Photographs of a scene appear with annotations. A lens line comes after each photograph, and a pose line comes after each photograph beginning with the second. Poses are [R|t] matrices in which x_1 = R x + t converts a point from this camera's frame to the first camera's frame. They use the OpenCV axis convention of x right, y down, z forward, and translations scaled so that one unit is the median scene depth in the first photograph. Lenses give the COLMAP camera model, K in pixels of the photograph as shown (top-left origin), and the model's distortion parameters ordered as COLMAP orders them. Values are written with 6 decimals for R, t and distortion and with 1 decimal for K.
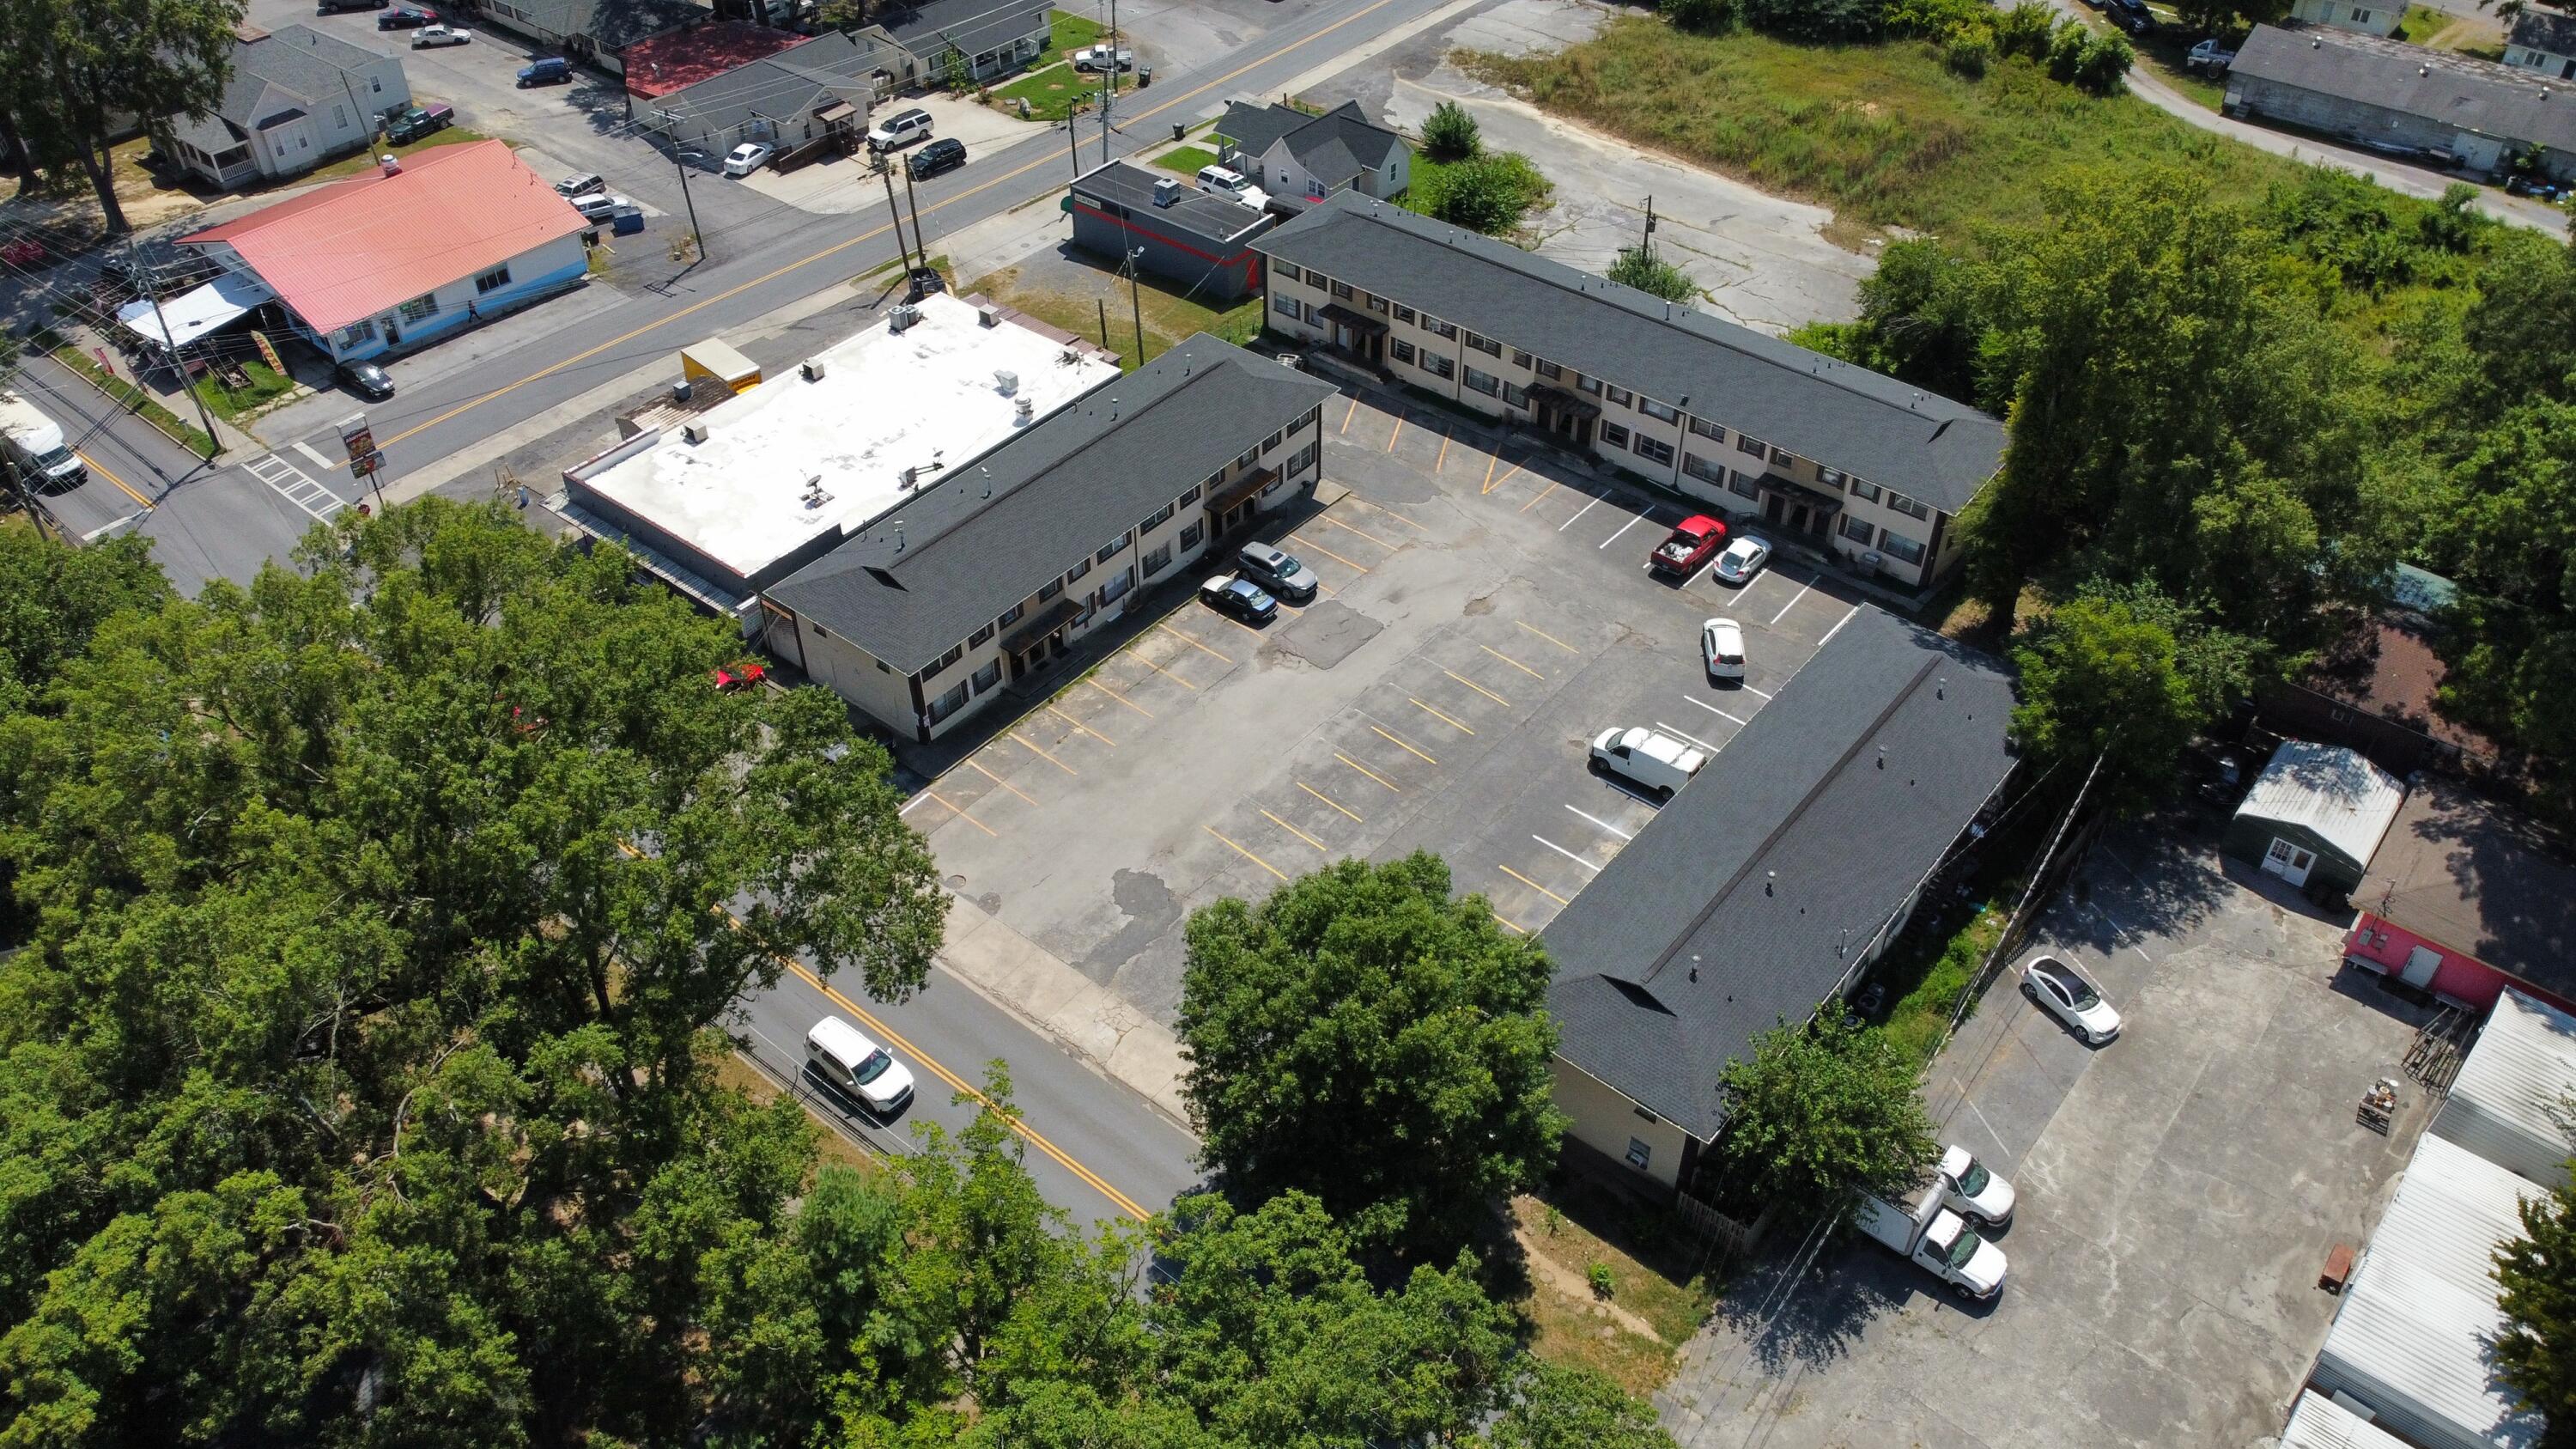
lens RADIAL K [[1948.3, 0, 1289.1], [0, 1948.3, 712.7], [0, 0, 1]] dist [-0.012711, 0.006618]
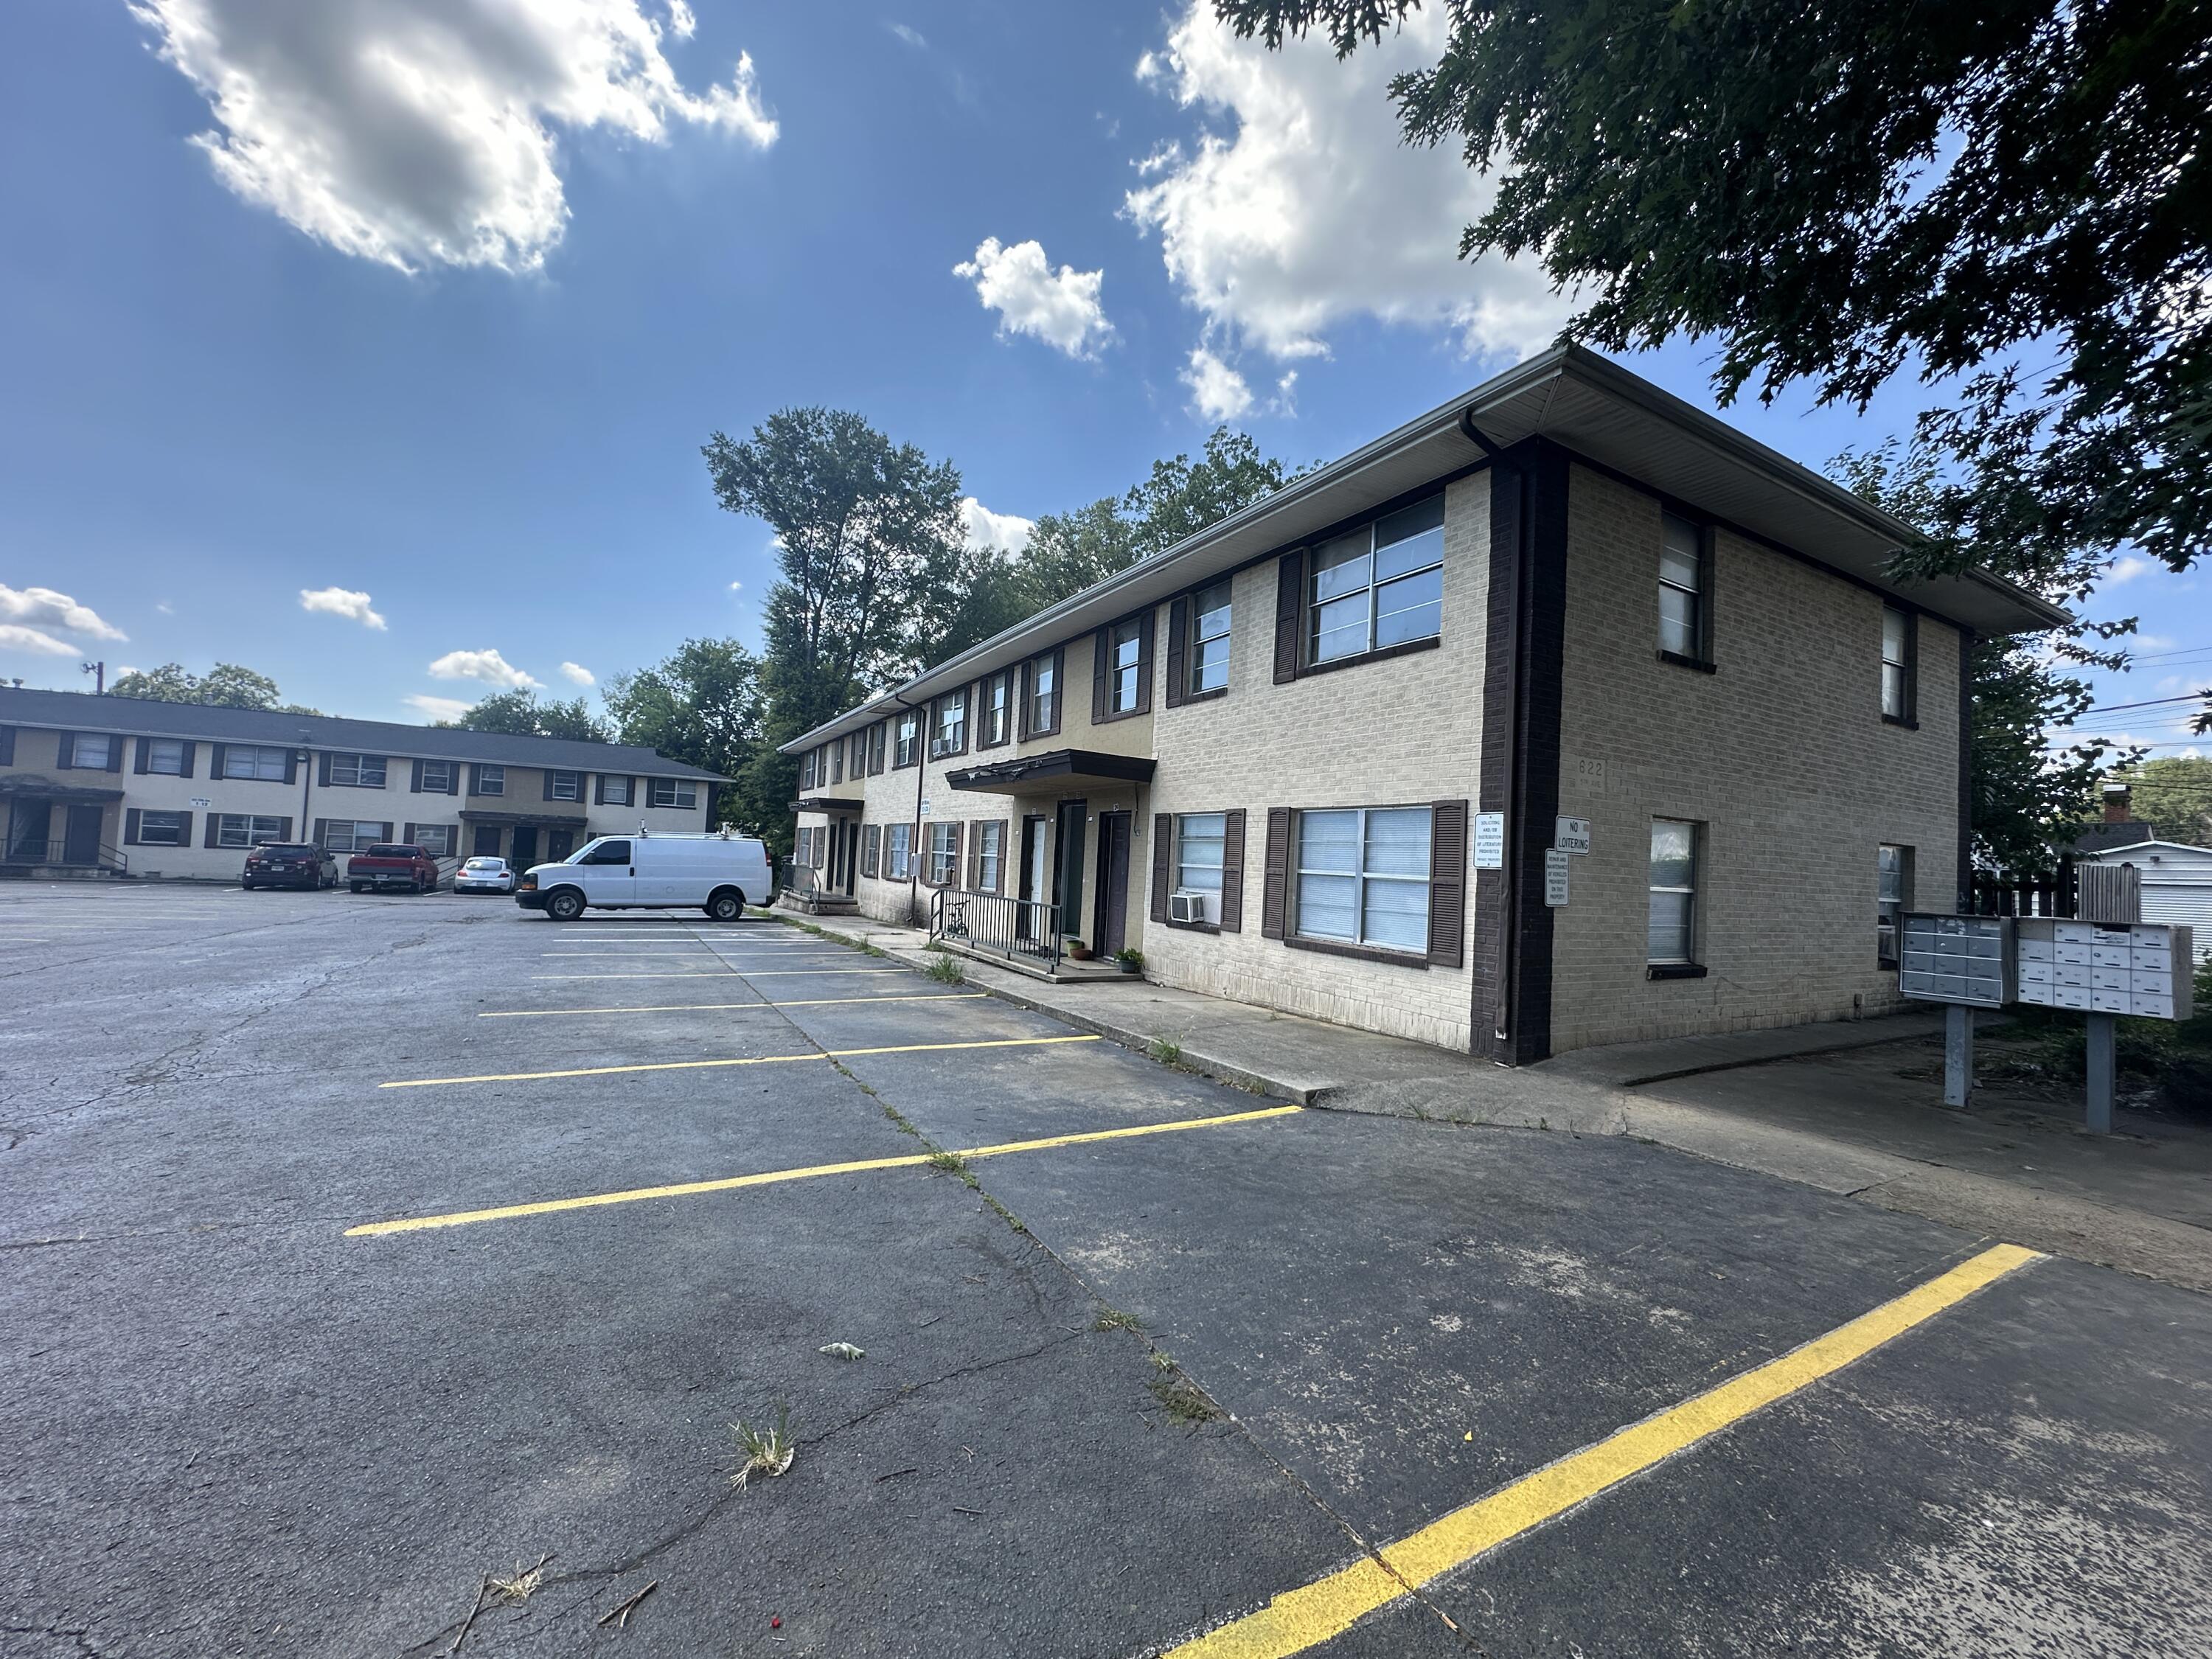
lens RADIAL K [[884.5, 0, 1101.8], [0, 884.5, 822.5], [0, 0, 1]] dist [-0.005211, 0.002054]
pose [[0.365257, 0.070495, 0.928233, 0.004367], [0.559245, 0.780522, -0.279339, 0.125551], [-0.744199, 0.621141, 0.245667, 0.706702]]
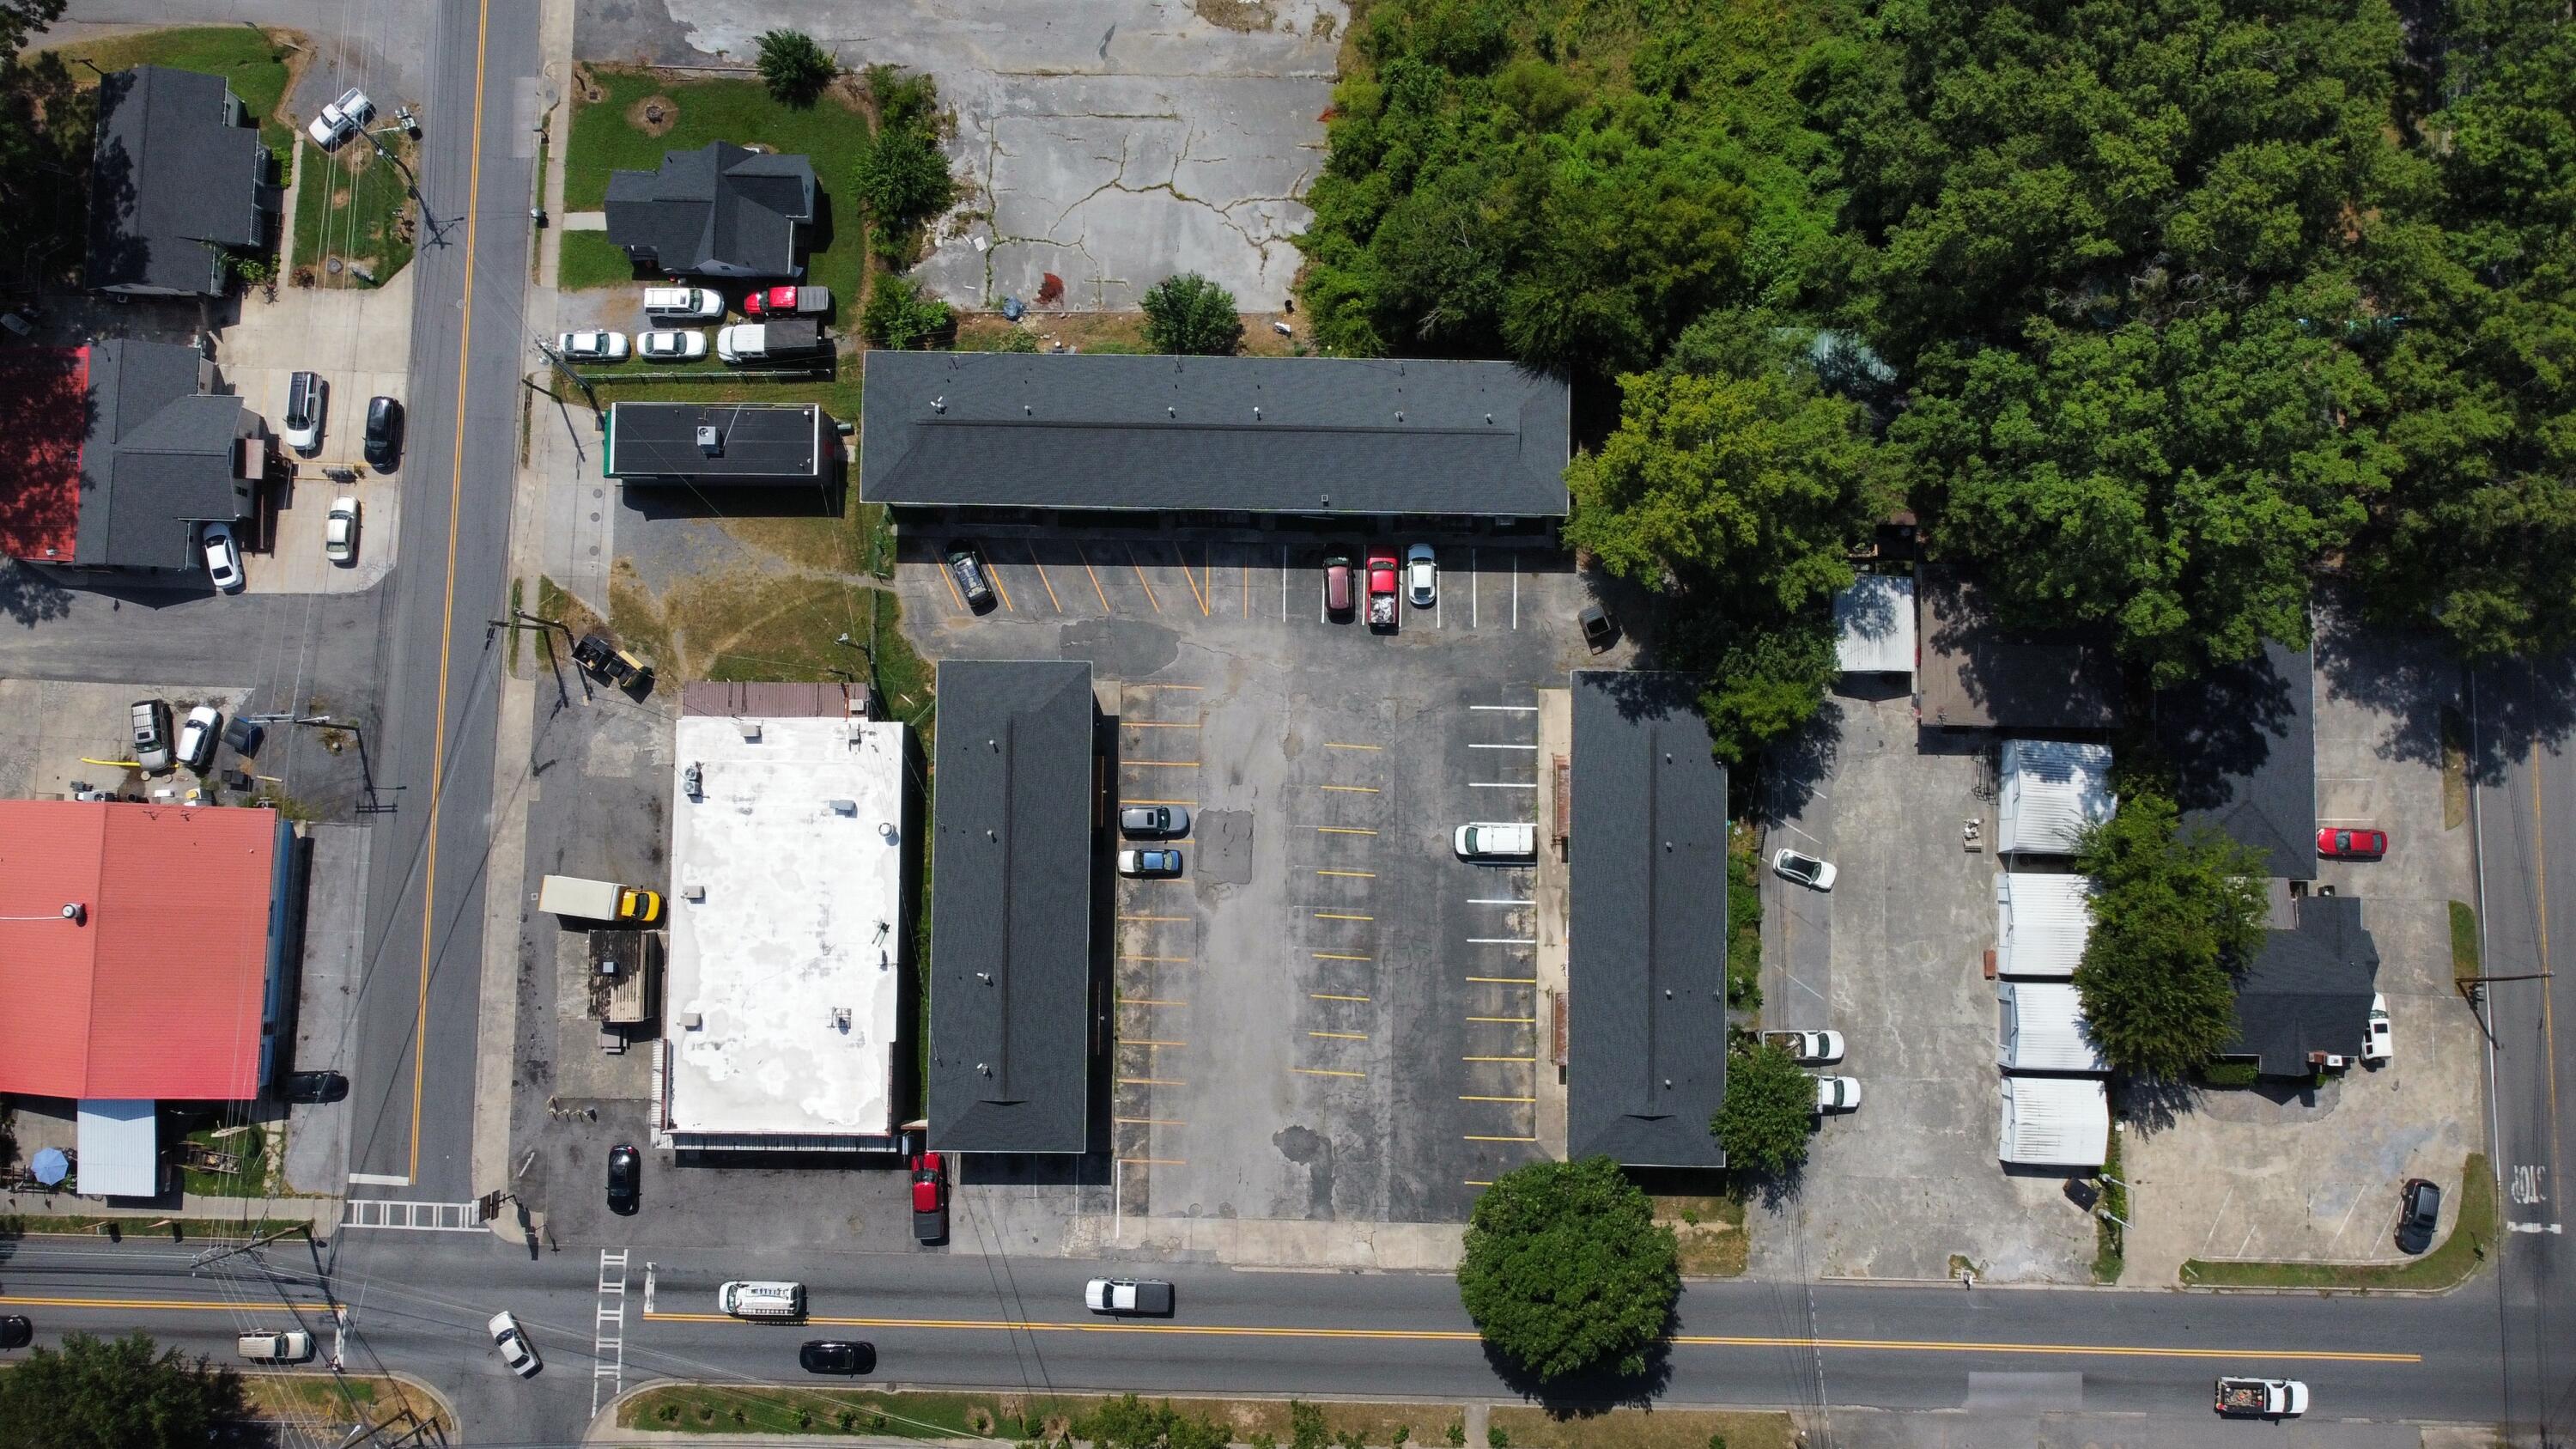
lens RADIAL K [[1948.3, 0, 1295.2], [0, 1948.3, 711.0], [0, 0, 1]] dist [-0.012711, 0.006618]
pose [[0.782375, -0.620941, 0.048180, 0.048088], [0.400985, 0.561403, 0.723904, -0.970050], [-0.476550, -0.547045, 0.688216, 0.097475]]
